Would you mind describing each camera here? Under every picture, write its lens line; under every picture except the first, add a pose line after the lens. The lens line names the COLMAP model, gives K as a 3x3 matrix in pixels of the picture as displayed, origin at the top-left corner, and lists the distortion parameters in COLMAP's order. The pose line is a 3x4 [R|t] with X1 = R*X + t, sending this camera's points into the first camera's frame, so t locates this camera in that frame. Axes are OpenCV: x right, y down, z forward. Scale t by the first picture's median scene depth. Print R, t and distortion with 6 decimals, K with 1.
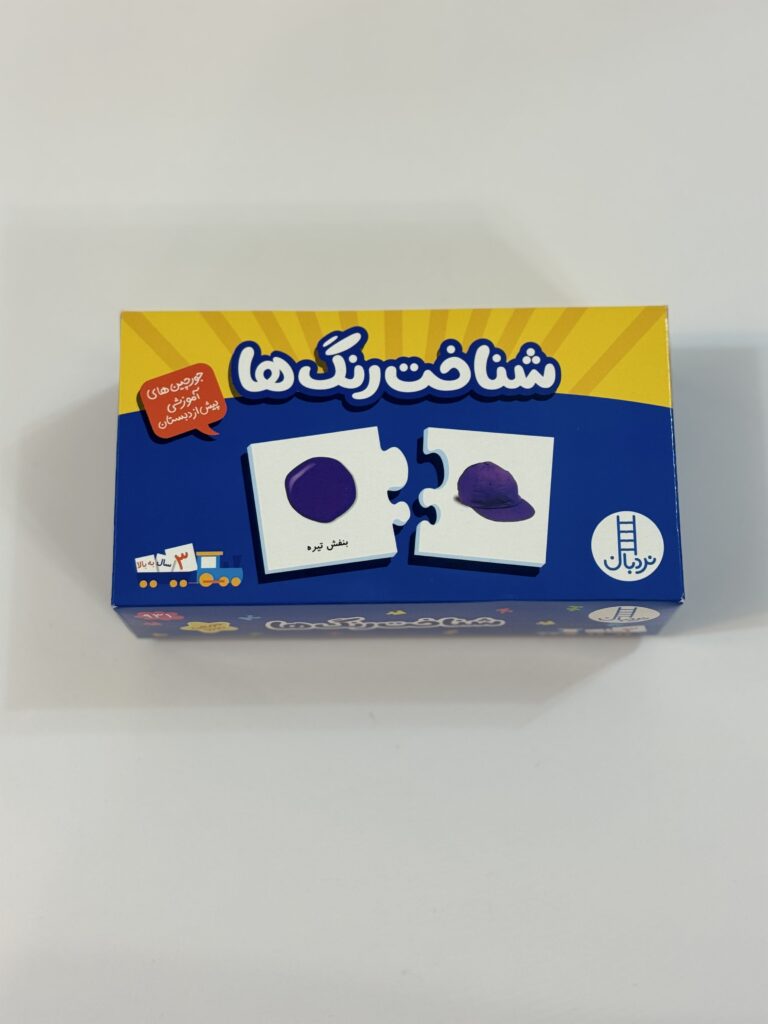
lens RADIAL K [[1654.8, 0, 381.6], [0, 1654.8, 508.2], [0, 0, 1]] dist [0.111880, 0.000000]
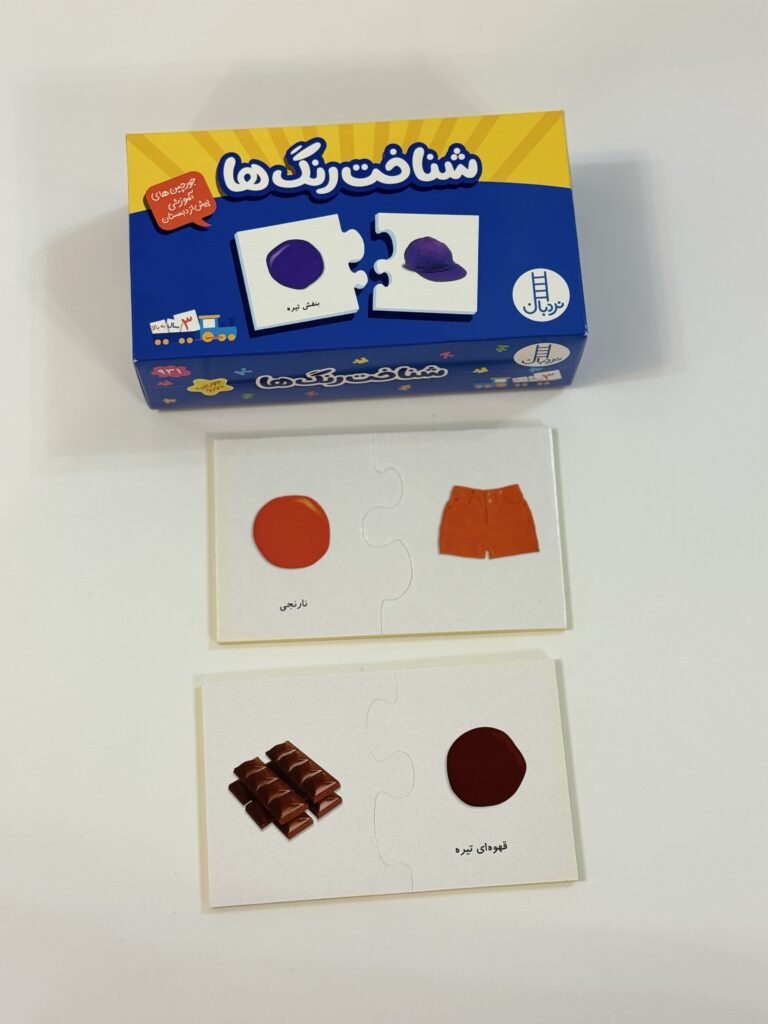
lens RADIAL K [[1654.8, 0, 381.9], [0, 1654.8, 511.1], [0, 0, 1]] dist [0.111880, 0.000000]
pose [[0.998088, -0.050968, 0.034965, -0.024608], [0.052145, 0.998073, -0.033624, 0.218436], [-0.033184, 0.035382, 0.998823, -0.245595]]
